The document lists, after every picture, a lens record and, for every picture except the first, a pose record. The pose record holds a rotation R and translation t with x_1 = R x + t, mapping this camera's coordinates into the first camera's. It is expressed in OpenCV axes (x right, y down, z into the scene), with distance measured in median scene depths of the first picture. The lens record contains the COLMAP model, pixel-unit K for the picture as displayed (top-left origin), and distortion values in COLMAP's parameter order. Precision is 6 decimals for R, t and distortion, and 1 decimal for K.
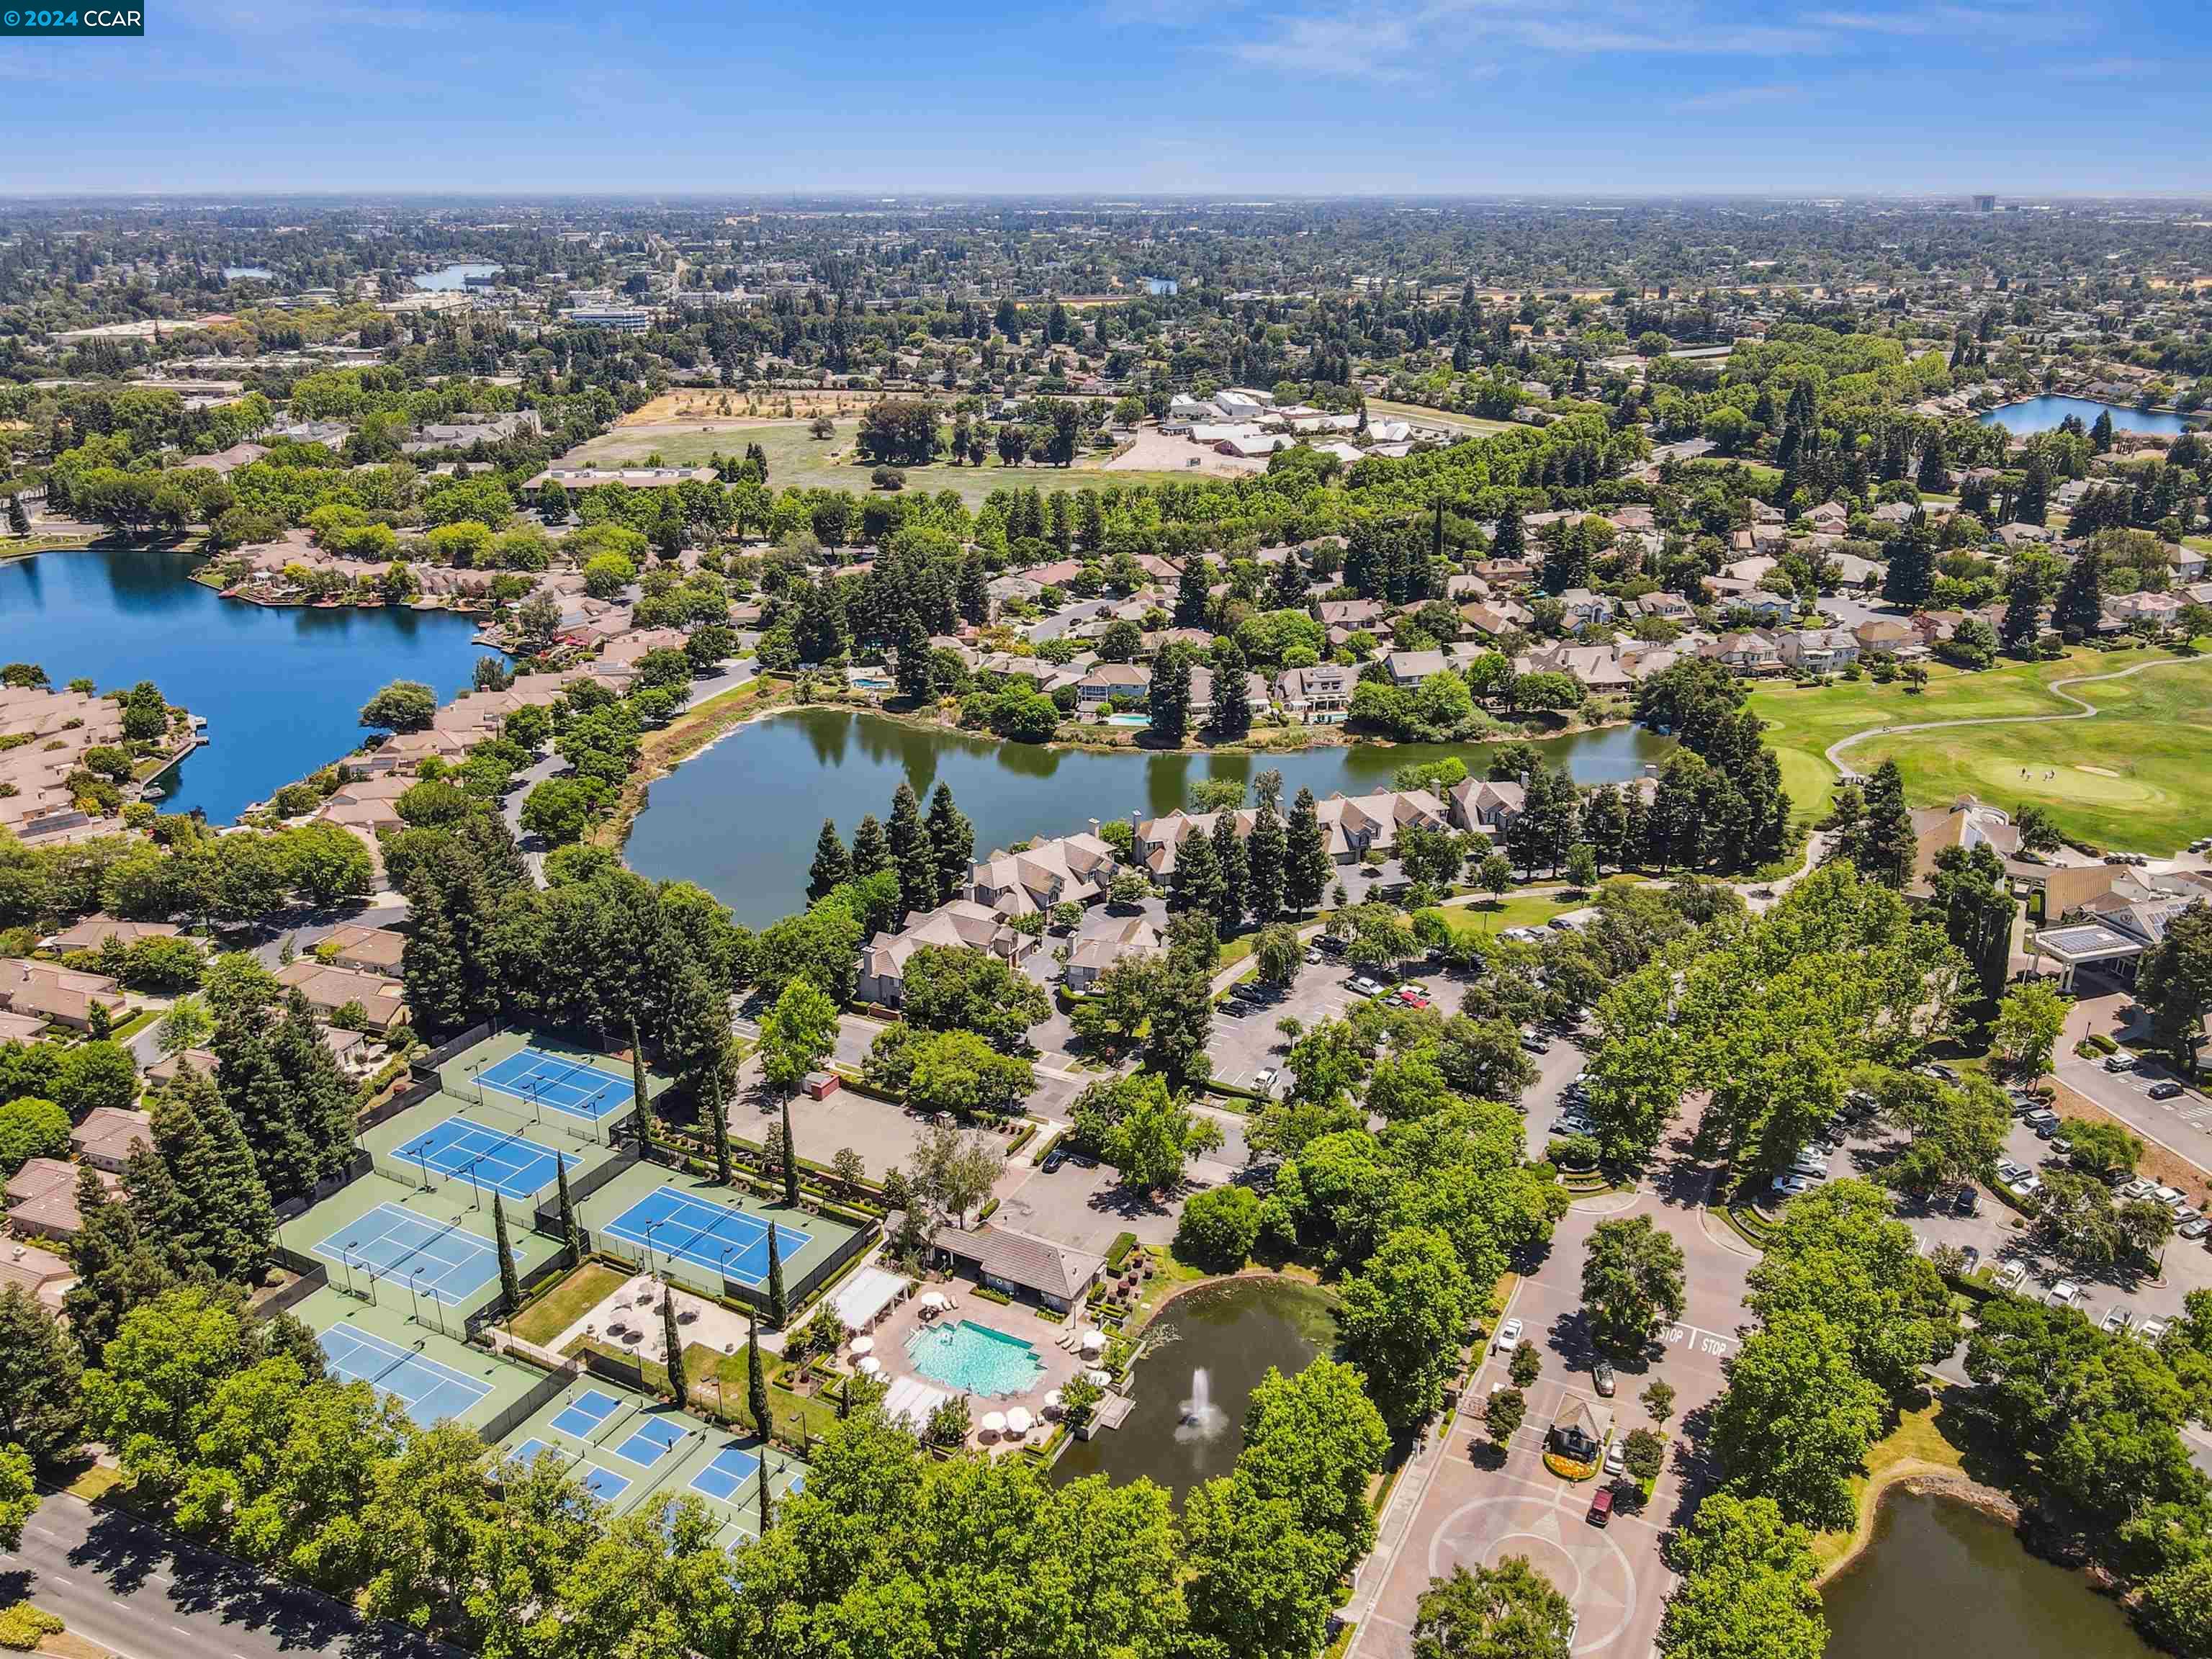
lens RADIAL K [[1667.7, 0, 1103.7], [0, 1667.7, 834.5], [0, 0, 1]] dist [0.000017, 0.024737]
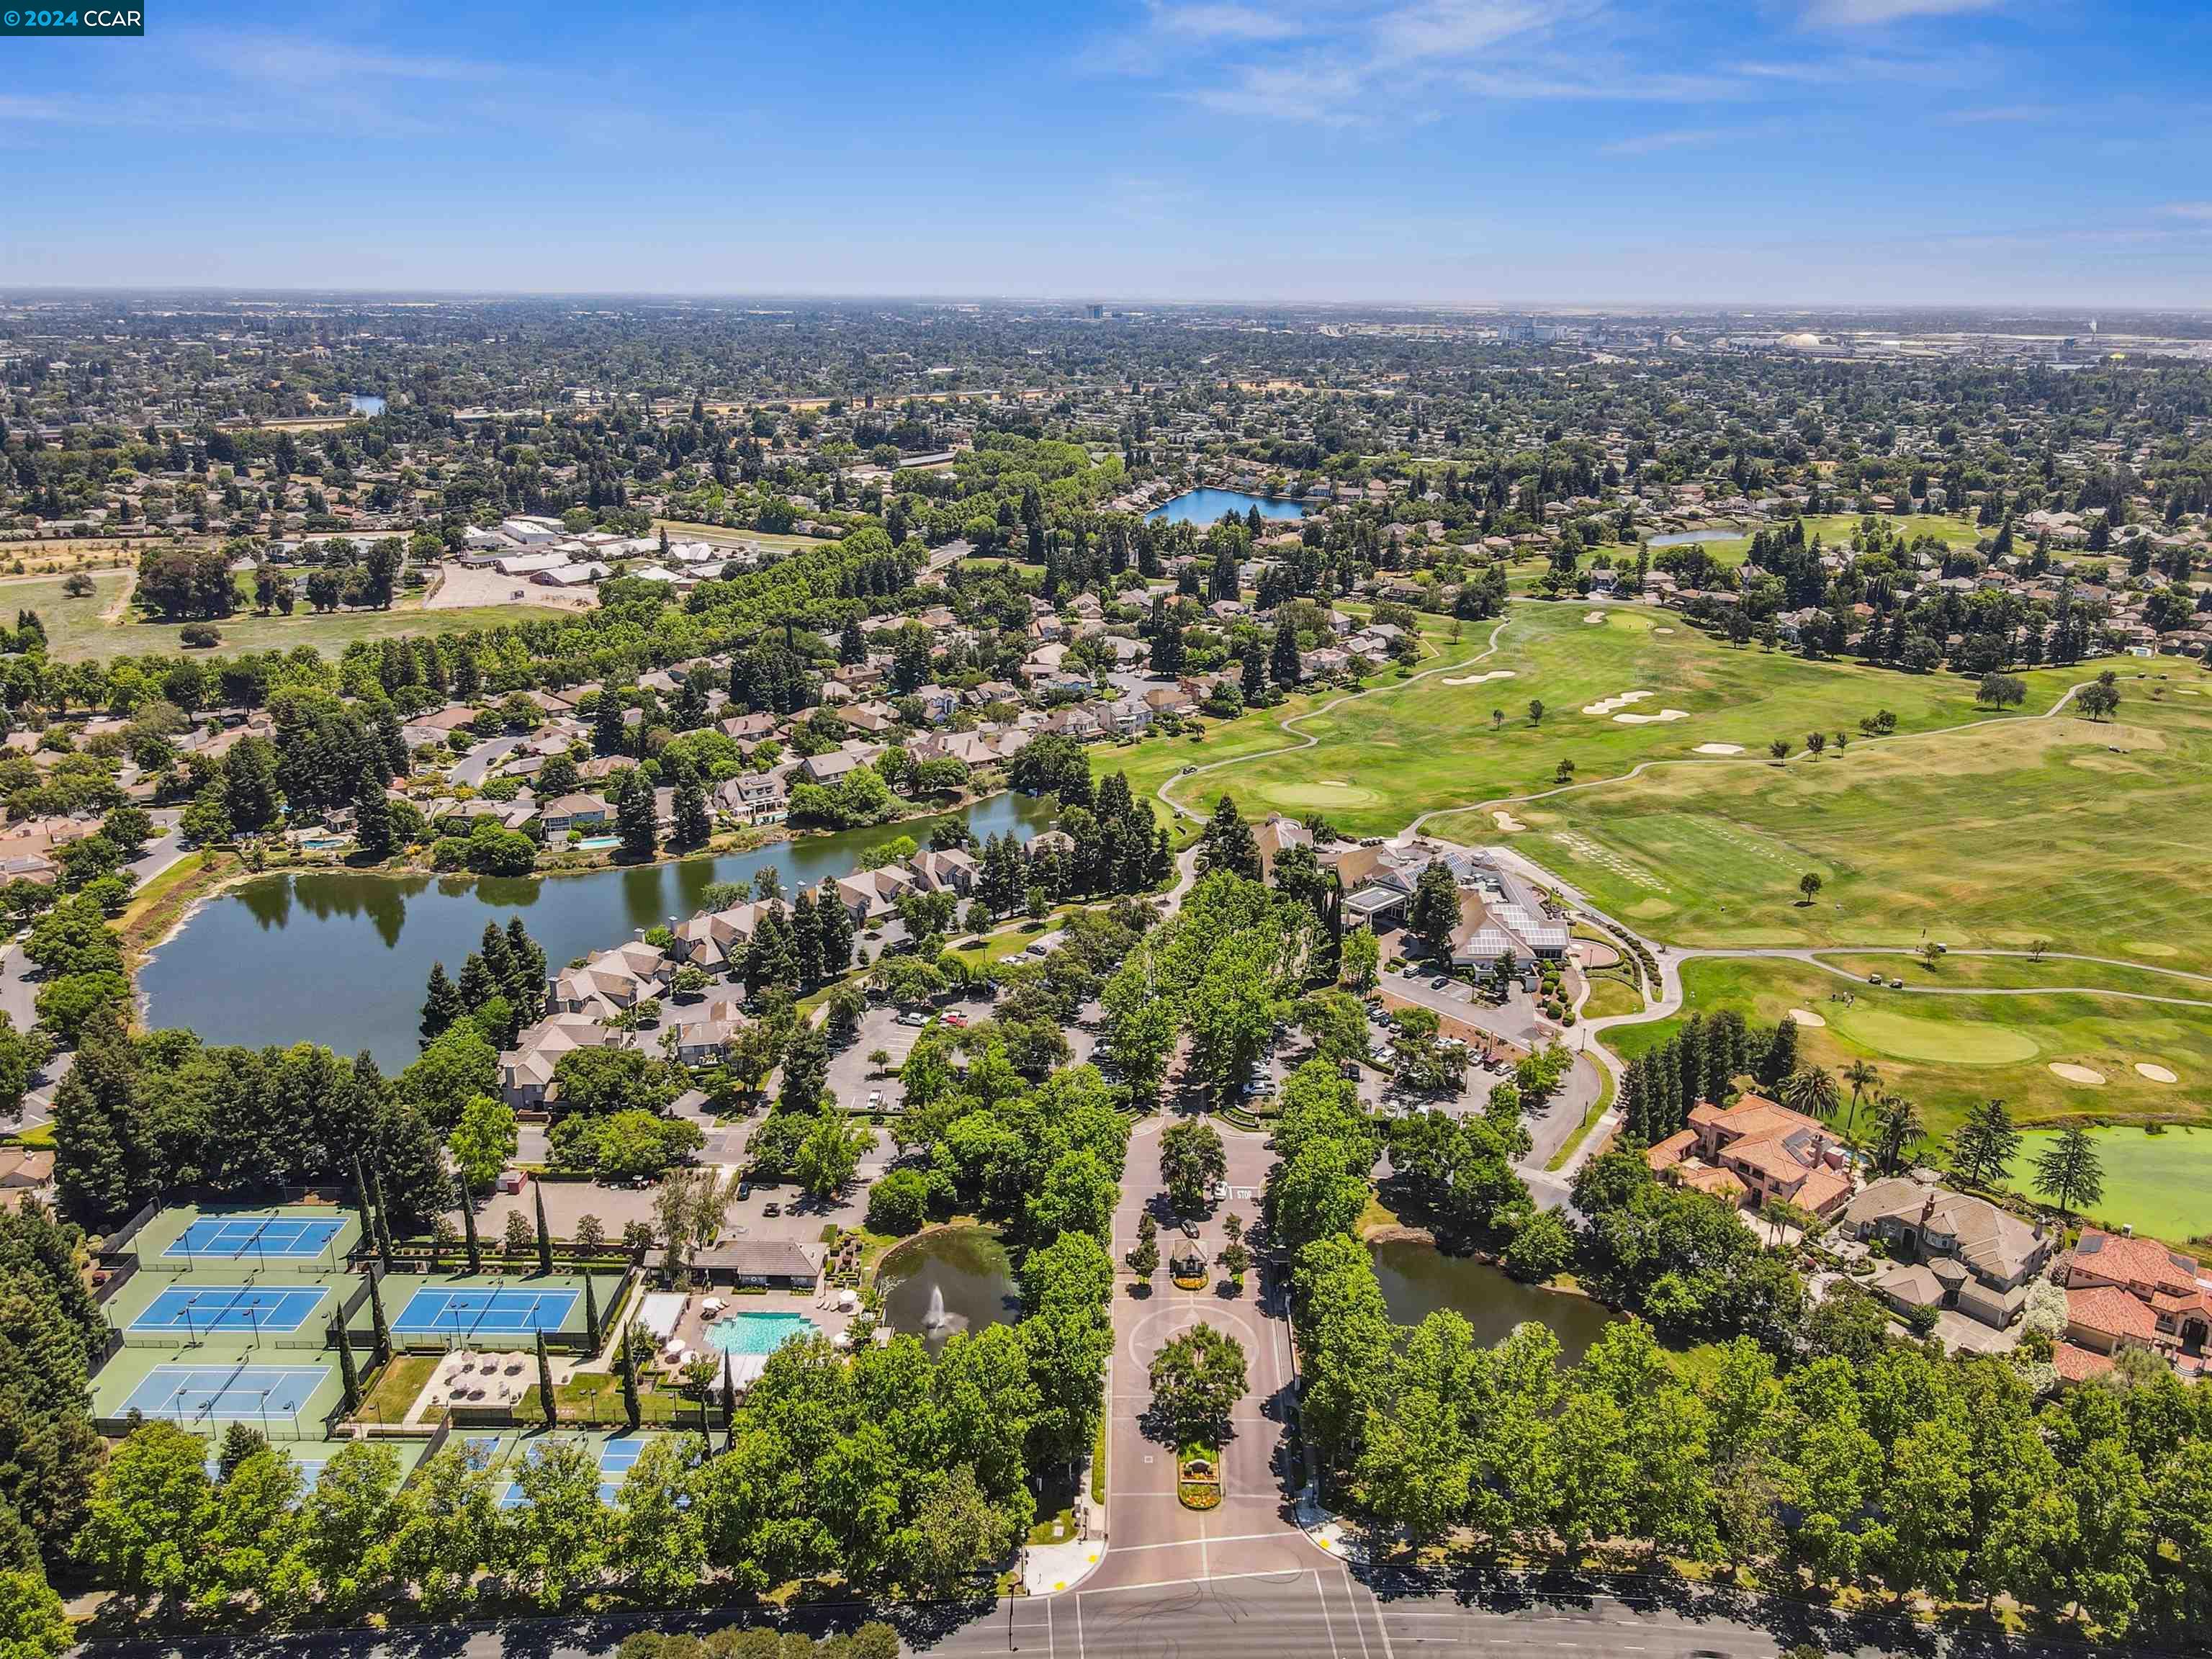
lens RADIAL K [[1667.7, 0, 1103.7], [0, 1667.7, 834.5], [0, 0, 1]] dist [0.000017, 0.024737]
pose [[0.891585, -0.135576, 0.432083, -0.153811], [0.156947, 0.987508, -0.014001, -0.005332], [-0.424787, 0.080297, 0.901725, -0.142777]]
